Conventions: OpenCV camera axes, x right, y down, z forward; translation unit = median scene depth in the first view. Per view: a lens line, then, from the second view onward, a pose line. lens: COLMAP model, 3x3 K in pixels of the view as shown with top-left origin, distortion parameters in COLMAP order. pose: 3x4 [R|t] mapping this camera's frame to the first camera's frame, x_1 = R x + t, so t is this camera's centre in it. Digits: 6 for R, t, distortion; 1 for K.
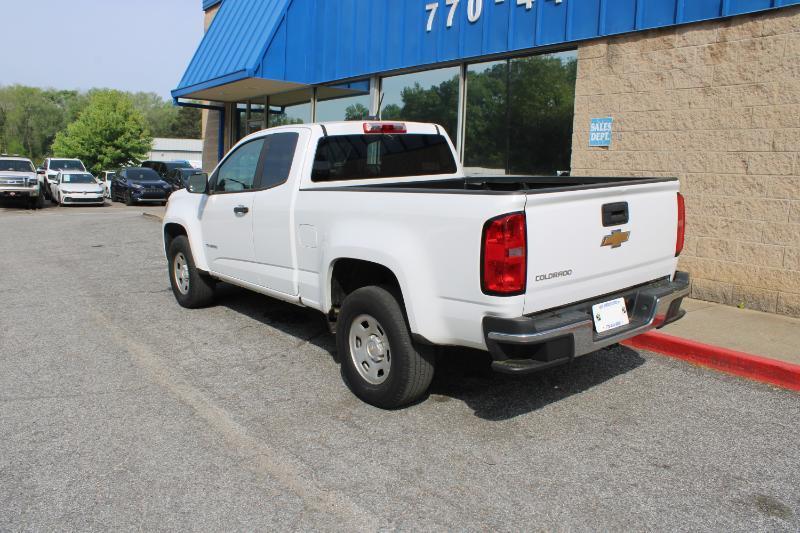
lens RADIAL K [[655.3, 0, 397.2], [0, 655.3, 269.0], [0, 0, 1]] dist [-0.173351, 0.155097]
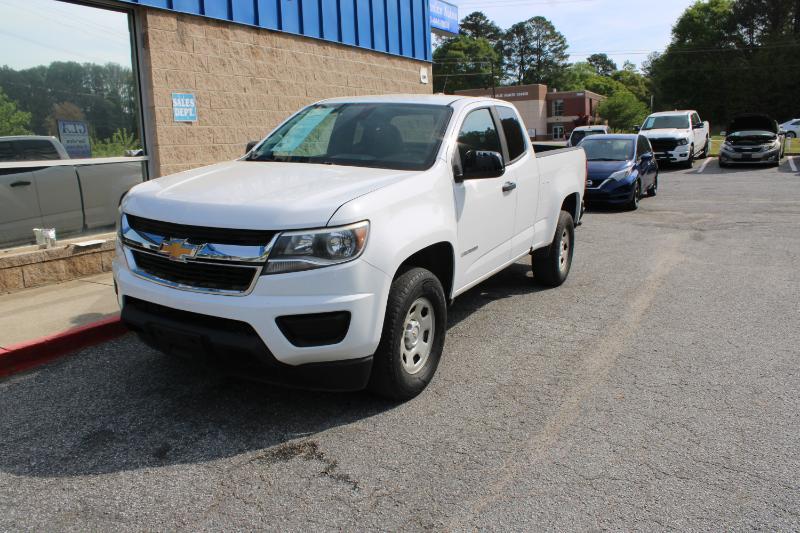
lens RADIAL K [[654.6, 0, 395.5], [0, 654.6, 268.1], [0, 0, 1]] dist [-0.171412, 0.155392]
pose [[-0.404257, -0.183627, 0.896023, -0.864976], [0.158361, 0.950793, 0.266298, -0.214119], [-0.900832, 0.249548, -0.355285, 1.270629]]
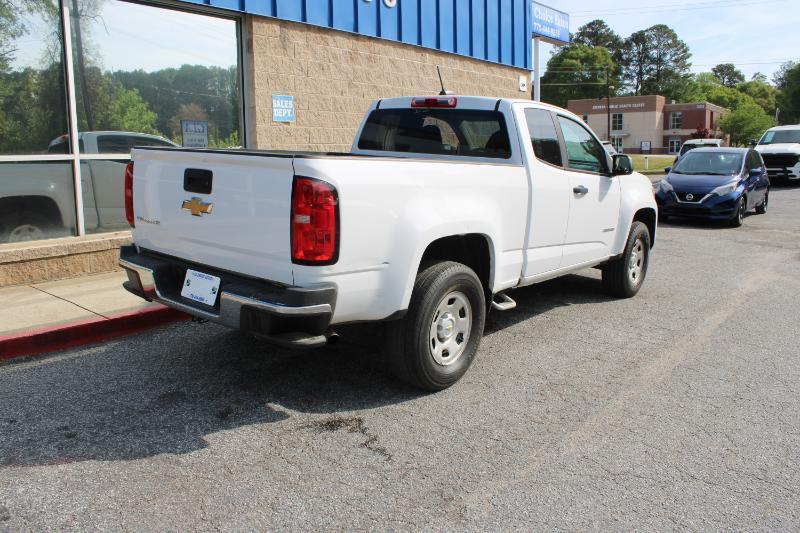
lens RADIAL K [[654.6, 0, 395.5], [0, 654.6, 268.1], [0, 0, 1]] dist [-0.171412, 0.155392]
pose [[-0.245154, -0.193036, 0.950072, -0.916638], [0.144834, 0.961687, 0.232768, -0.205582], [-0.958605, 0.194666, -0.207803, 1.243428]]
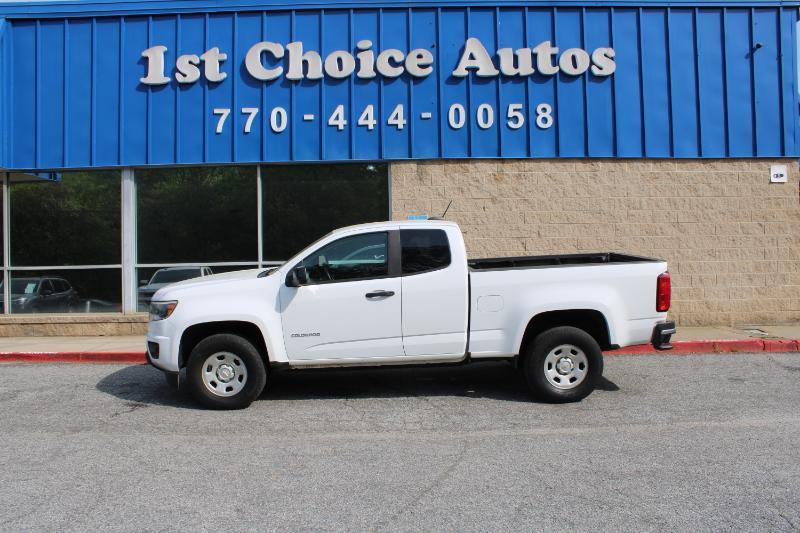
lens RADIAL K [[655.3, 0, 397.2], [0, 655.3, 269.0], [0, 0, 1]] dist [-0.173351, 0.155097]
pose [[0.588365, -0.049272, 0.807093, -0.986612], [0.156448, 0.986217, -0.053843, -0.058100], [-0.793316, 0.157947, 0.587965, 0.237368]]
